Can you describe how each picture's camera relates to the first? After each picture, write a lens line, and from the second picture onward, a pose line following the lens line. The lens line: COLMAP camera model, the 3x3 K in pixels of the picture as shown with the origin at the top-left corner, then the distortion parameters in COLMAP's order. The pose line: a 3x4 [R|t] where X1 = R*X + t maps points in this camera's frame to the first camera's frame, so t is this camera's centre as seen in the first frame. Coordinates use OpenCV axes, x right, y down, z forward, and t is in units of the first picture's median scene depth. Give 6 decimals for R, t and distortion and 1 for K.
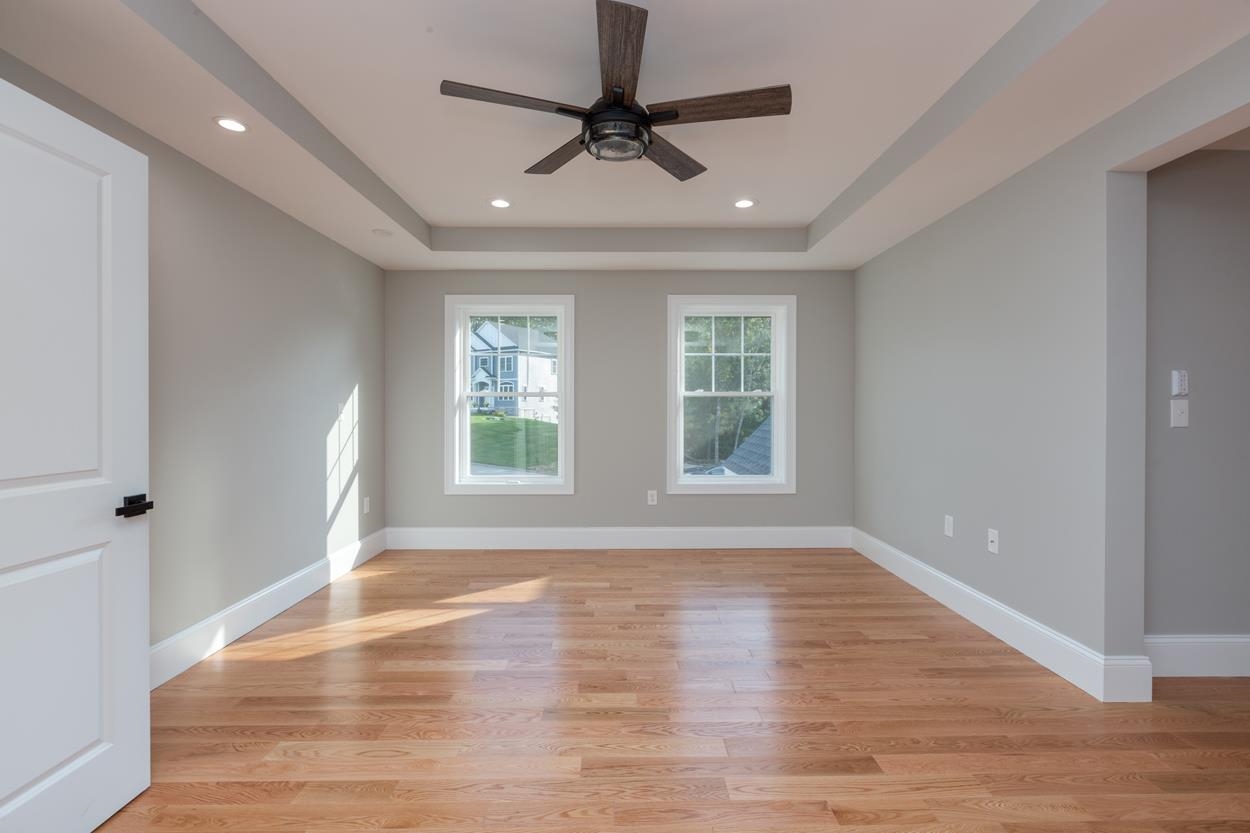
lens RADIAL K [[567.1, 0, 629.5], [0, 567.1, 412.2], [0, 0, 1]] dist [0.001794, 0.000313]
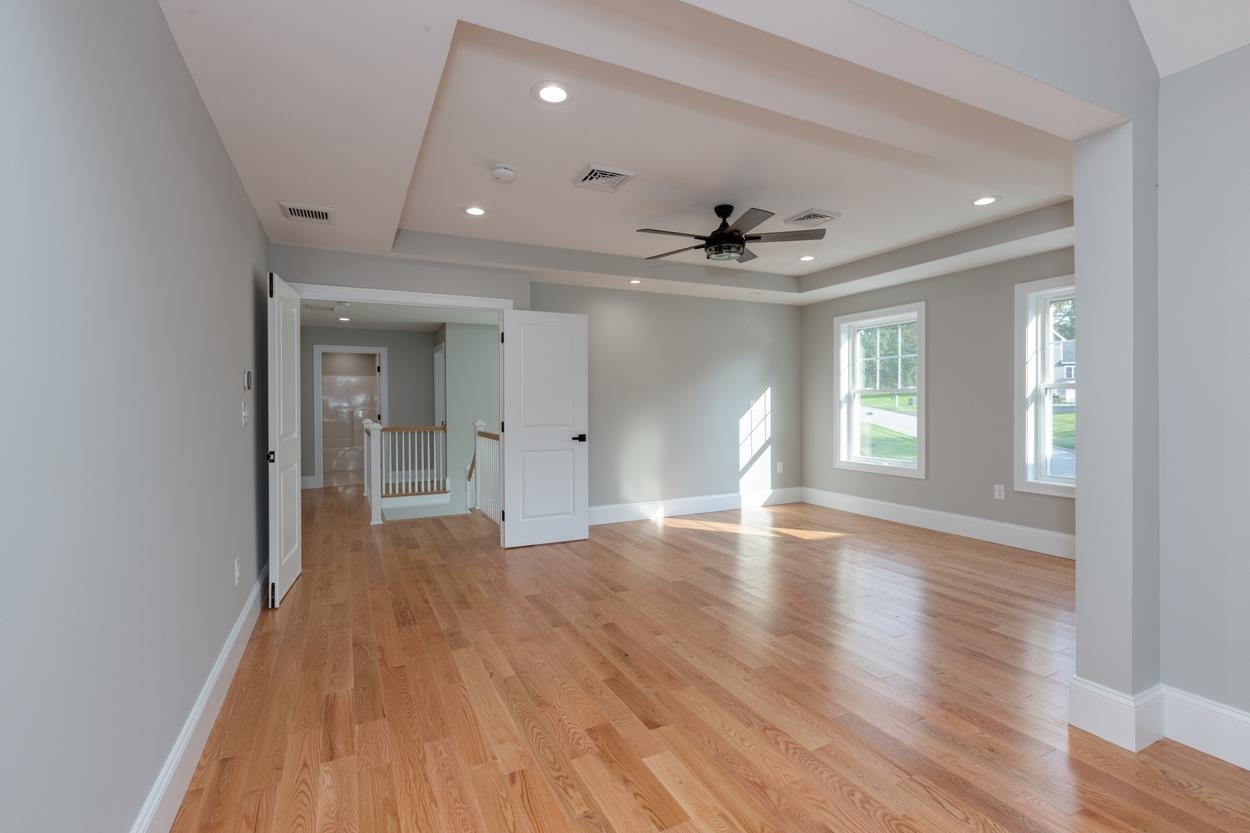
lens RADIAL K [[567.1, 0, 629.5], [0, 567.1, 412.2], [0, 0, 1]] dist [0.001794, 0.000313]
pose [[0.442277, 0.012520, -0.896791, 0.756486], [-0.002383, 0.999915, 0.012784, 0.000083], [0.896875, -0.003517, 0.442269, -0.019928]]
